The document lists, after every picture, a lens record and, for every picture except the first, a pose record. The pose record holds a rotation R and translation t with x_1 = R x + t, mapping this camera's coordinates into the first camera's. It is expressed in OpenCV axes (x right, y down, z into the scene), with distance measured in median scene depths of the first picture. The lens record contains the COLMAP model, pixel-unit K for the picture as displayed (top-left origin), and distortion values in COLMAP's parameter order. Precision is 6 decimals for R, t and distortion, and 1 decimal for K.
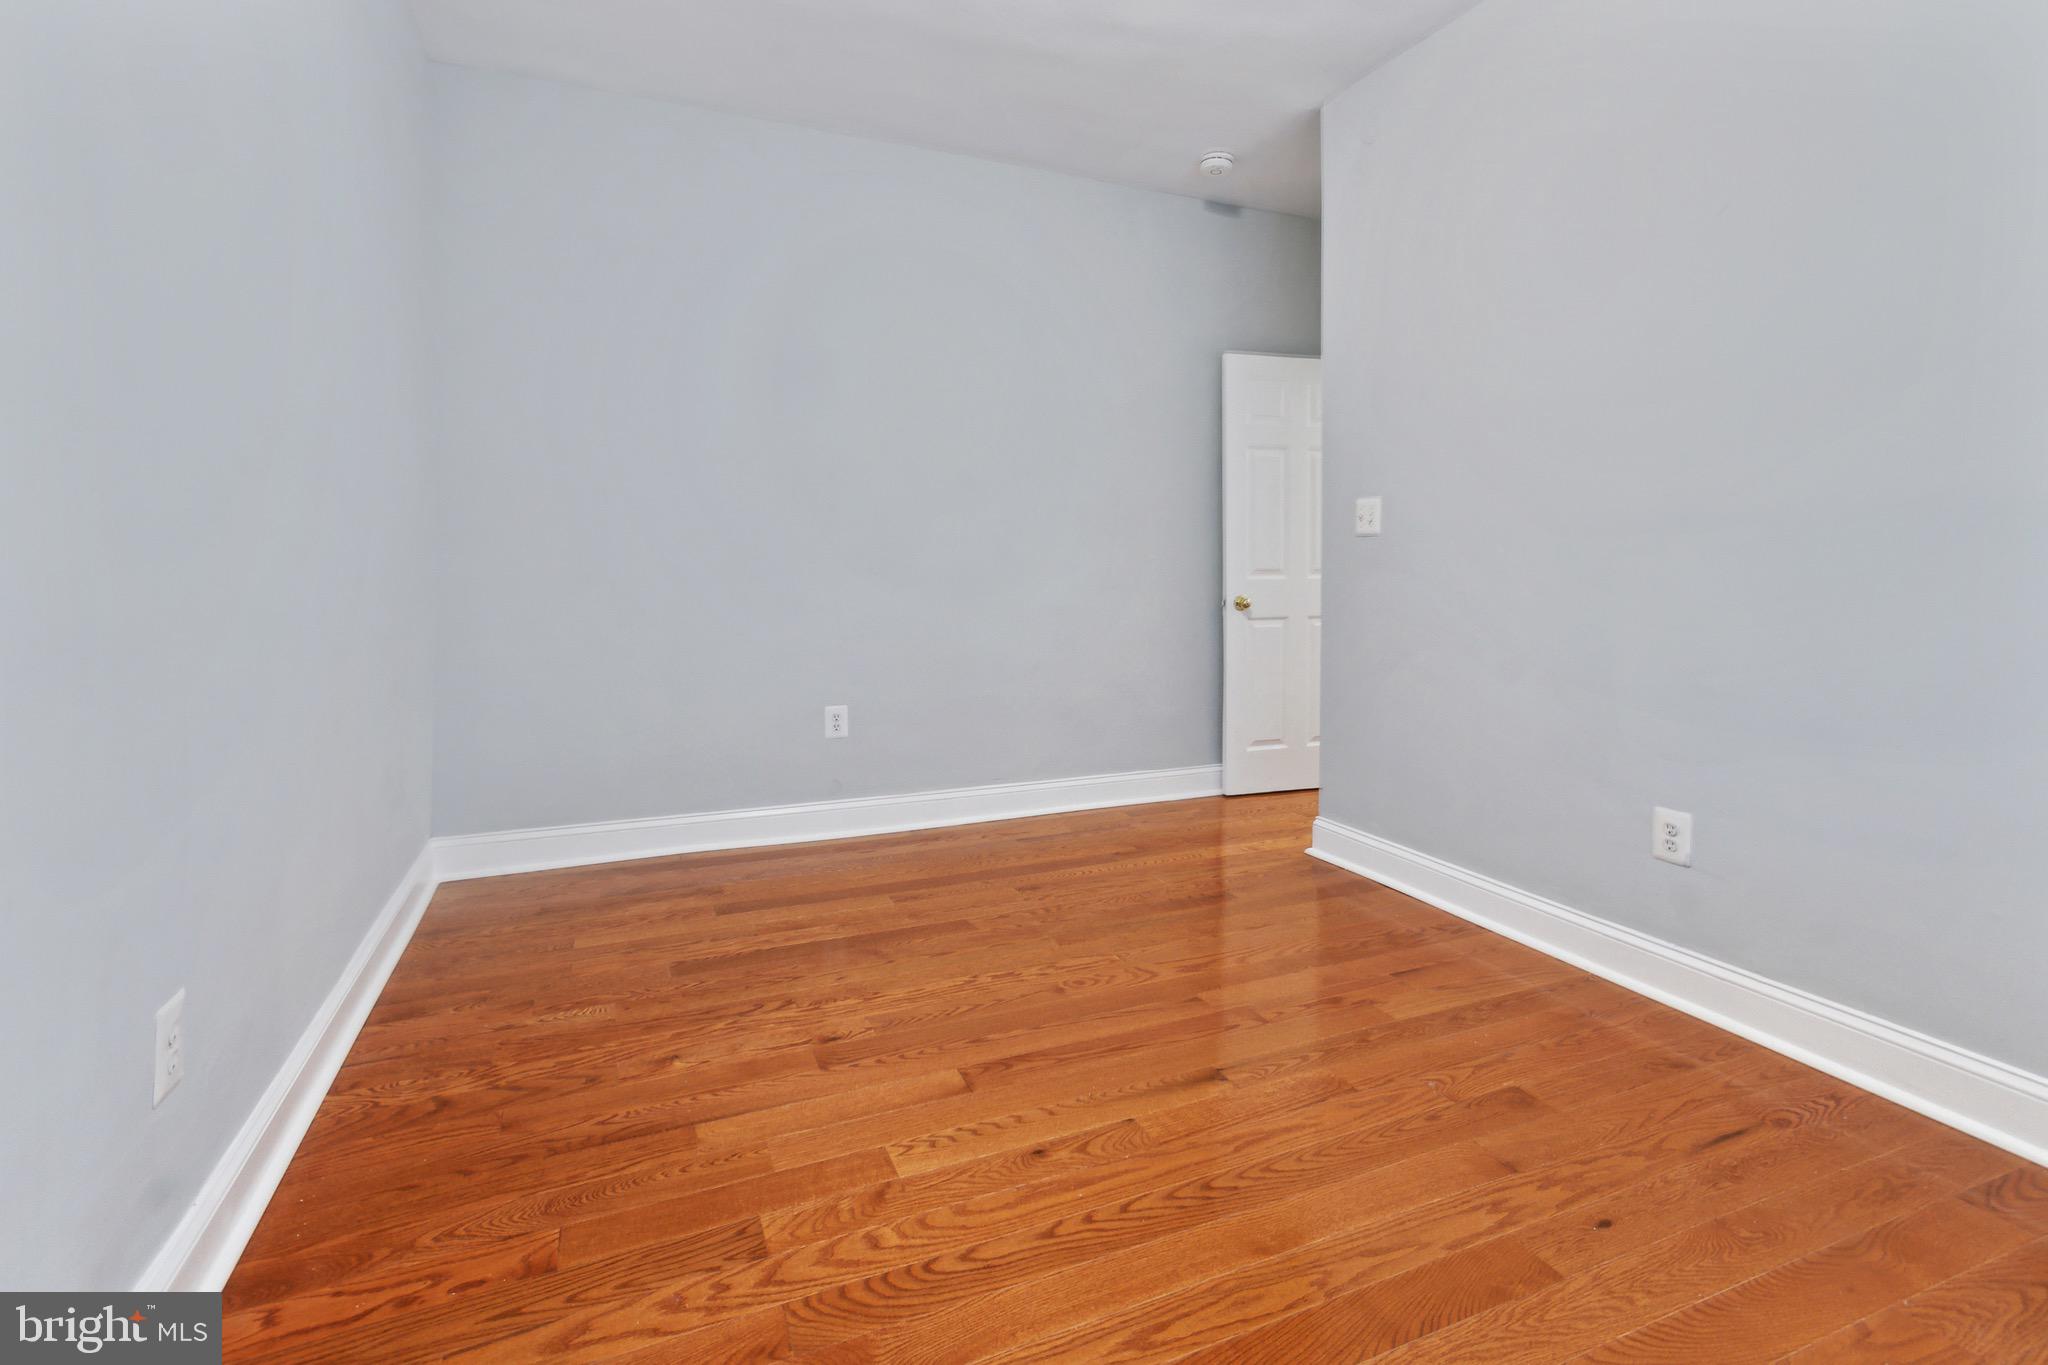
lens RADIAL K [[912.8, 0, 1010.1], [0, 912.8, 676.6], [0, 0, 1]] dist [0.004925, -0.001106]
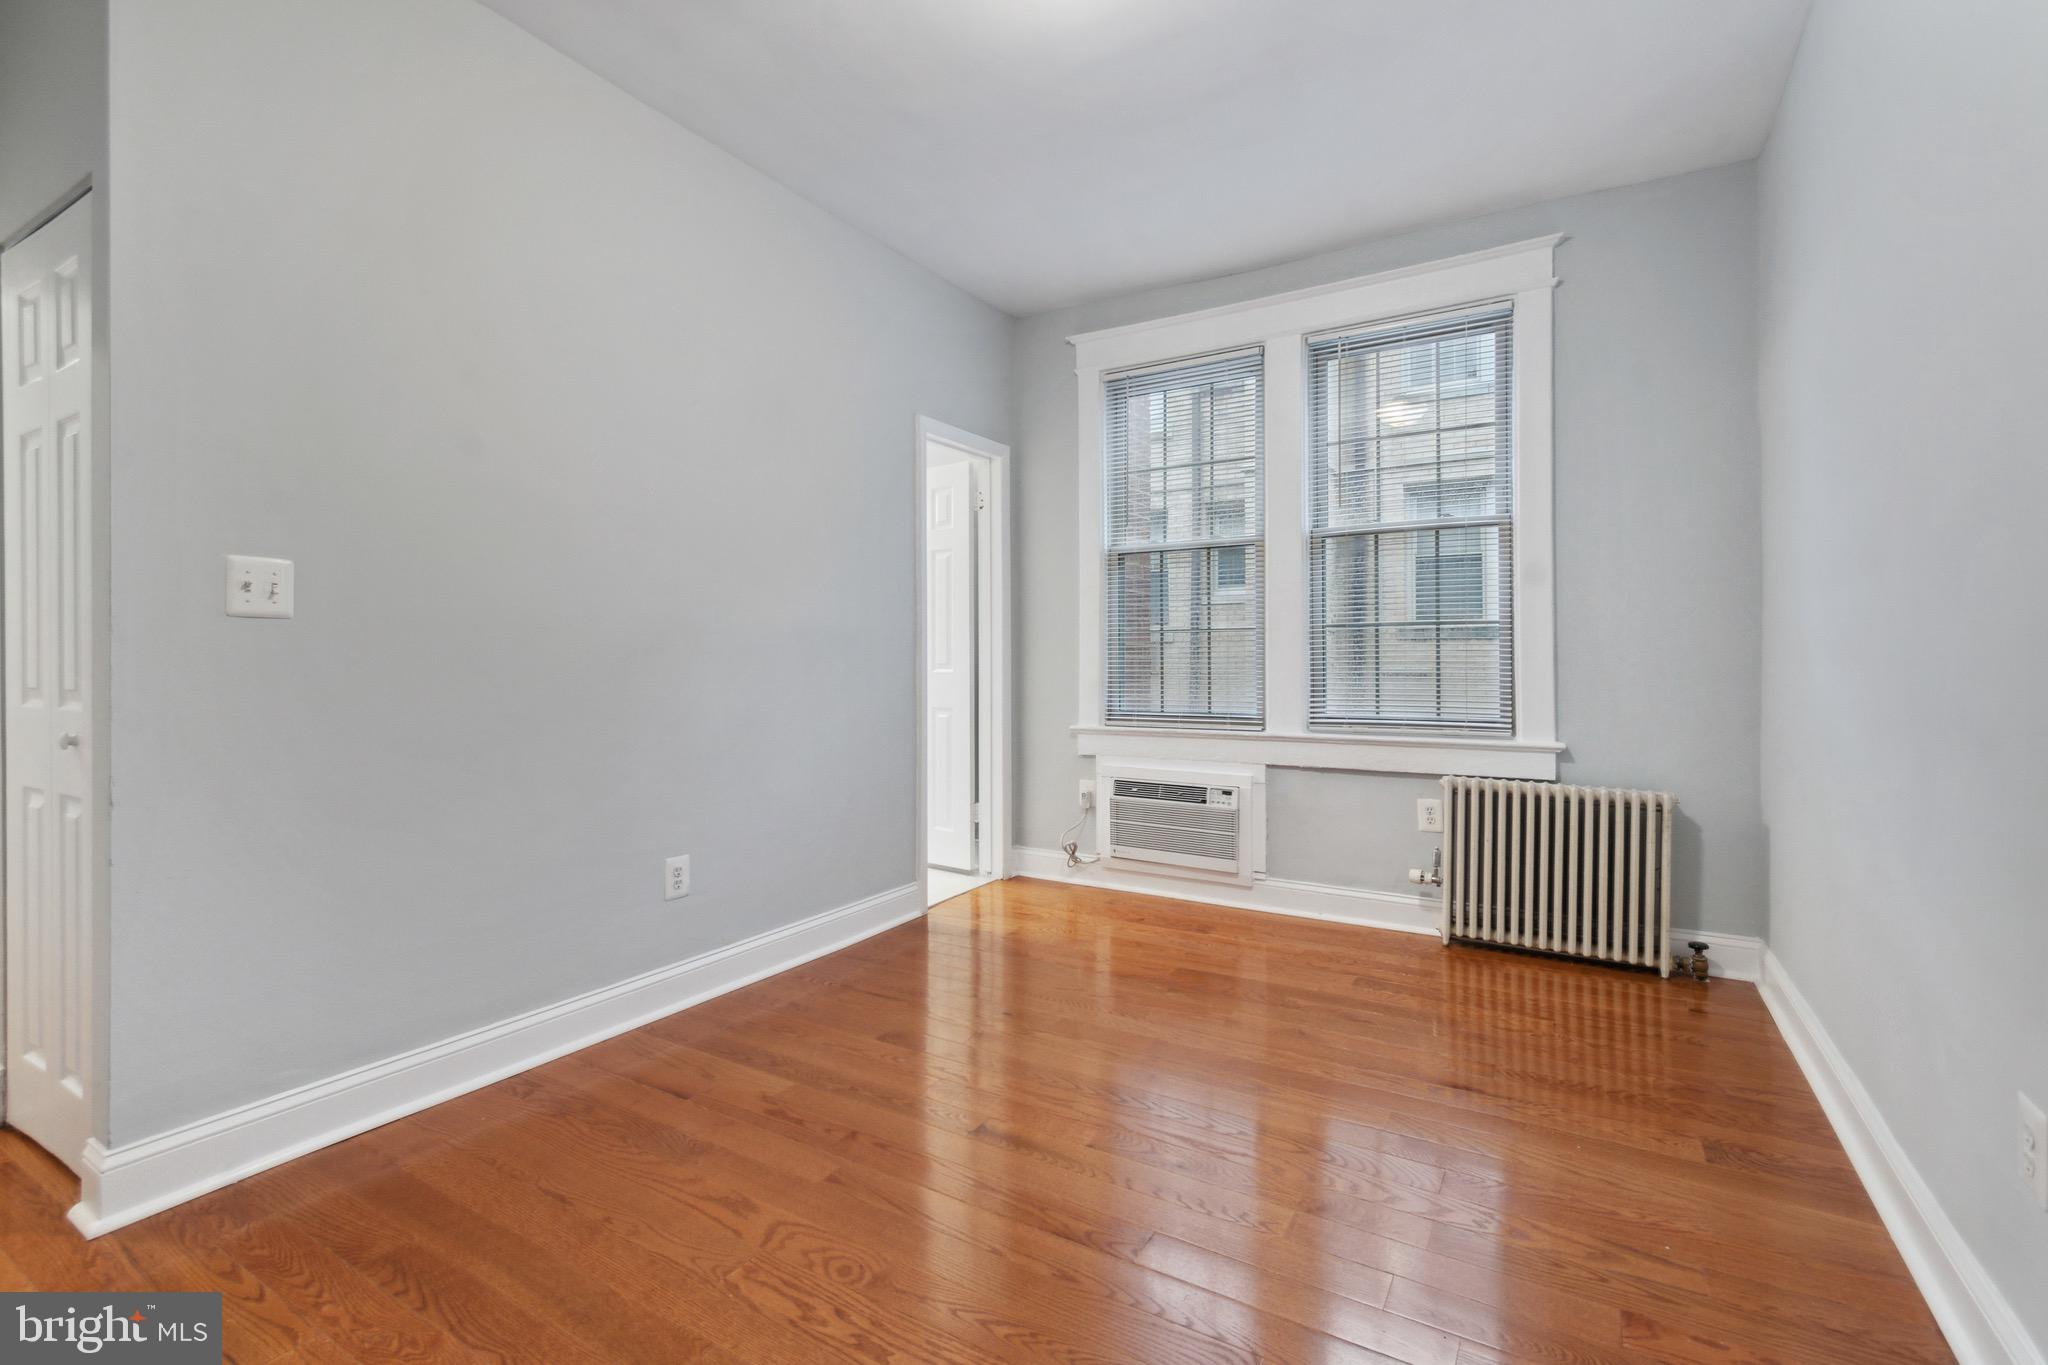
lens RADIAL K [[912.8, 0, 1057.5], [0, 912.8, 687.8], [0, 0, 1]] dist [0.004925, -0.001106]
pose [[-0.601486, -0.022988, 0.798553, -0.626751], [0.096896, 0.990107, 0.101487, -0.169735], [-0.792986, 0.138420, -0.593308, 1.375645]]
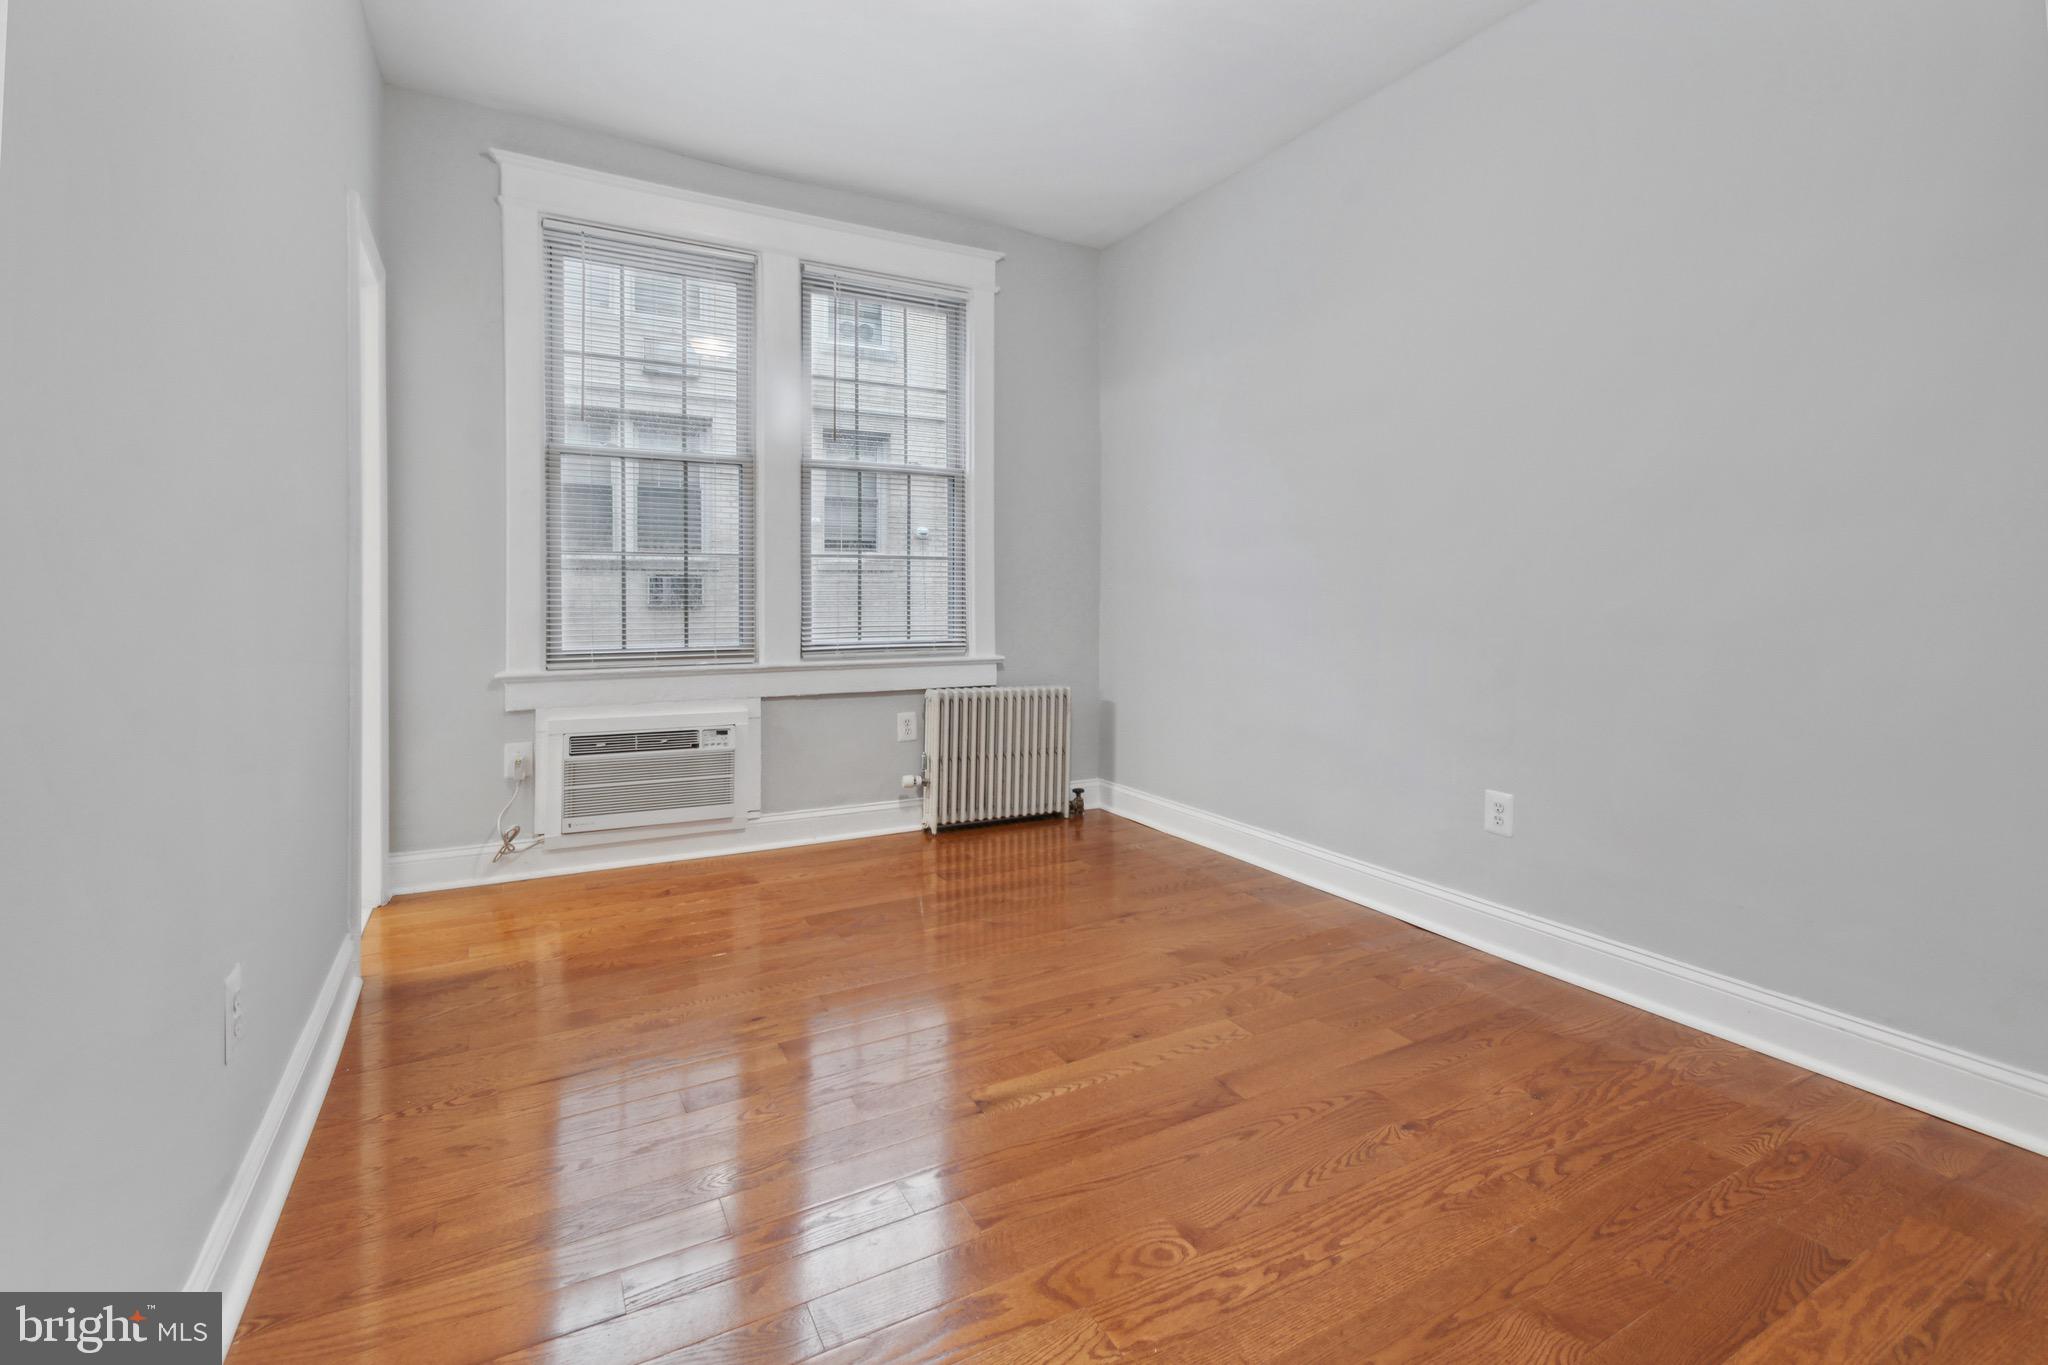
lens RADIAL K [[912.8, 0, 1010.4], [0, 912.8, 638.2], [0, 0, 1]] dist [0.004925, -0.001106]
pose [[-0.994925, -0.001035, -0.100610, 0.273530], [-0.018031, 0.985592, 0.168174, -0.207411], [0.098986, 0.169135, -0.980610, 1.728299]]
